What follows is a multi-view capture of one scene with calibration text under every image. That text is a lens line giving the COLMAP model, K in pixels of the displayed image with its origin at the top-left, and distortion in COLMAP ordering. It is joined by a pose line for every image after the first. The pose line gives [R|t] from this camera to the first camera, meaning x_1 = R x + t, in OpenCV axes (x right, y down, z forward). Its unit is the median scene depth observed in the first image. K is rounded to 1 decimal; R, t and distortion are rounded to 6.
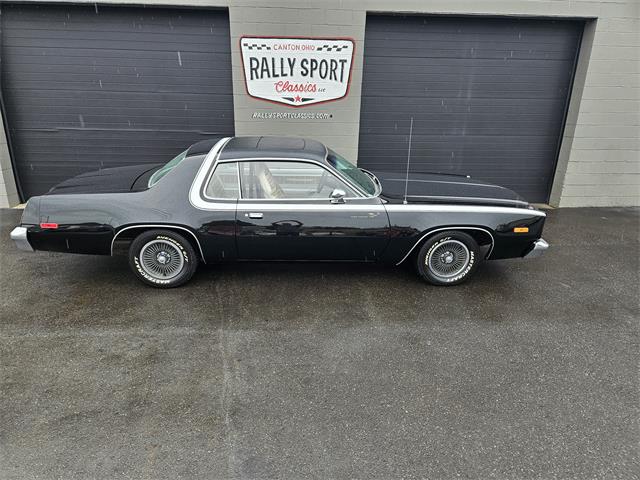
lens RADIAL K [[433.9, 0, 314.0], [0, 433.9, 247.0], [0, 0, 1]] dist [0.077644, -0.065611]
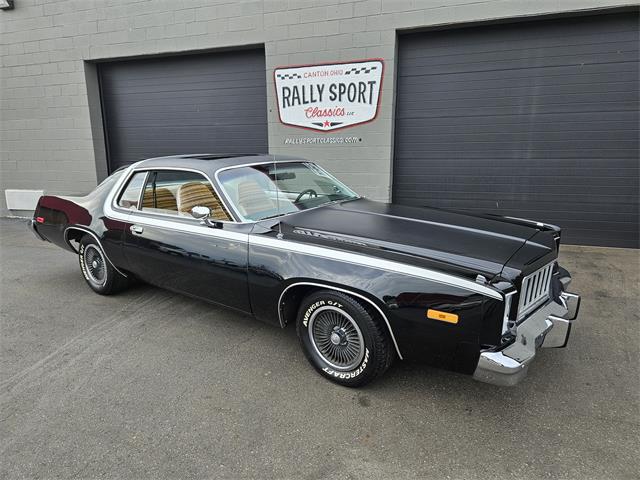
lens RADIAL K [[429.5, 0, 316.7], [0, 429.5, 238.5], [0, 0, 1]] dist [0.060544, -0.027550]
pose [[0.919415, 0.052570, -0.389759, 0.340378], [-0.105452, 0.987690, -0.115537, 0.030446], [0.378887, 0.147328, 0.913641, 0.149911]]
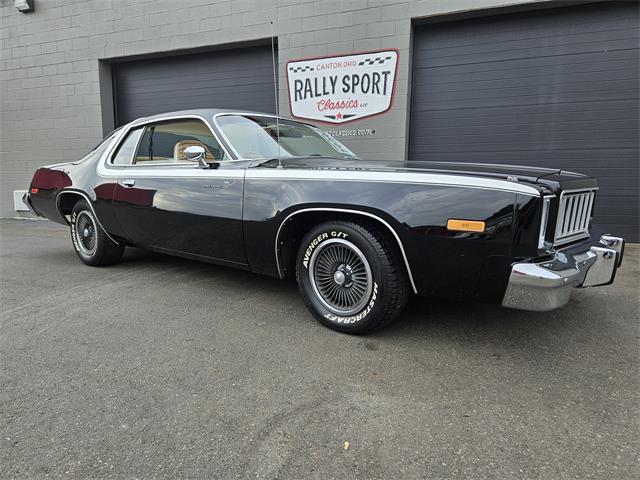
lens RADIAL K [[429.5, 0, 321.3], [0, 429.5, 239.7], [0, 0, 1]] dist [0.060544, -0.027550]
pose [[0.909521, 0.038539, -0.413868, 0.334336], [-0.125217, 0.974842, -0.184403, 0.104462], [0.396349, 0.219542, 0.891465, 0.210648]]
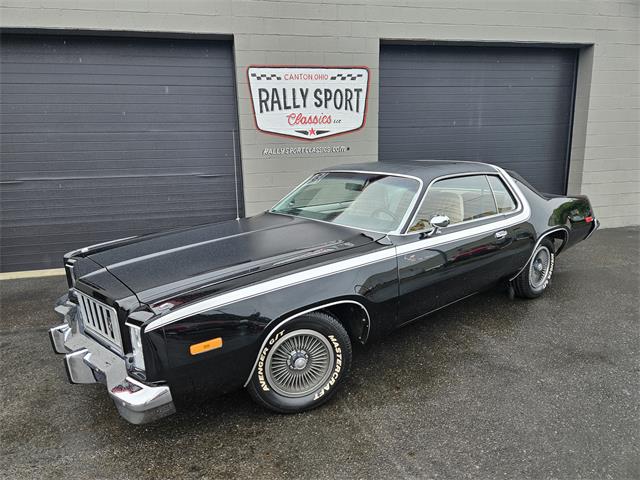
lens RADIAL K [[433.9, 0, 312.5], [0, 433.9, 244.4], [0, 0, 1]] dist [0.077644, -0.065611]
pose [[0.985369, -0.078961, 0.151041, -0.195193], [0.098637, 0.986914, -0.127561, 0.006476], [-0.138992, 0.140593, 0.980263, 0.153177]]
